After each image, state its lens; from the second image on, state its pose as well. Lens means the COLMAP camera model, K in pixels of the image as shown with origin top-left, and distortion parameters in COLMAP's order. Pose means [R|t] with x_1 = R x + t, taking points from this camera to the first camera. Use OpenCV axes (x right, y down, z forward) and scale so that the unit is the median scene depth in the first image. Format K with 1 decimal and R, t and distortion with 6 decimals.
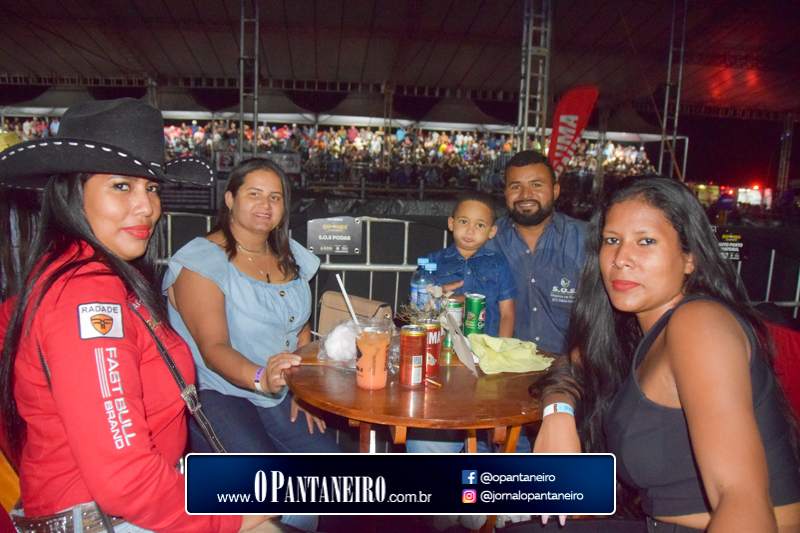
lens RADIAL K [[611.5, 0, 398.5], [0, 611.5, 267.1], [0, 0, 1]] dist [-0.111661, 0.055288]
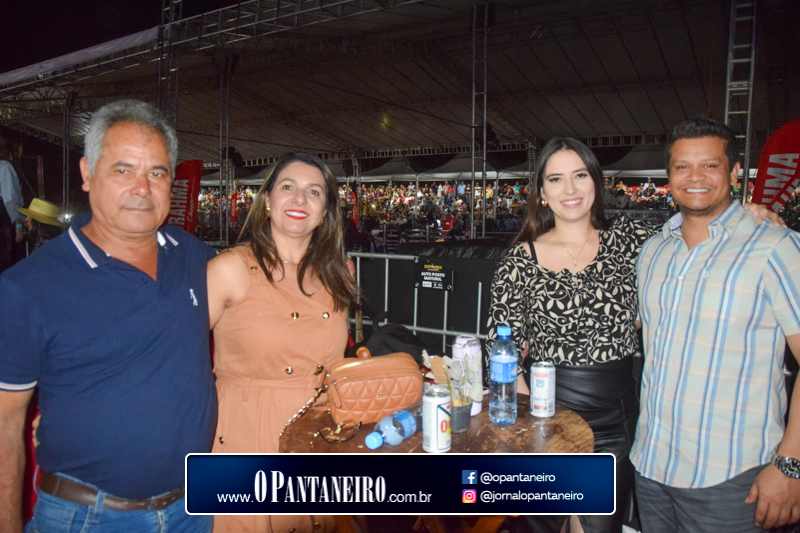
lens RADIAL K [[611.5, 0, 399.0], [0, 611.5, 264.0], [0, 0, 1]] dist [-0.111661, 0.055288]
pose [[0.764240, 0.032468, -0.644115, 0.398177], [-0.096555, 0.993236, -0.064497, 0.006476], [0.637664, 0.111483, 0.762205, 0.044411]]
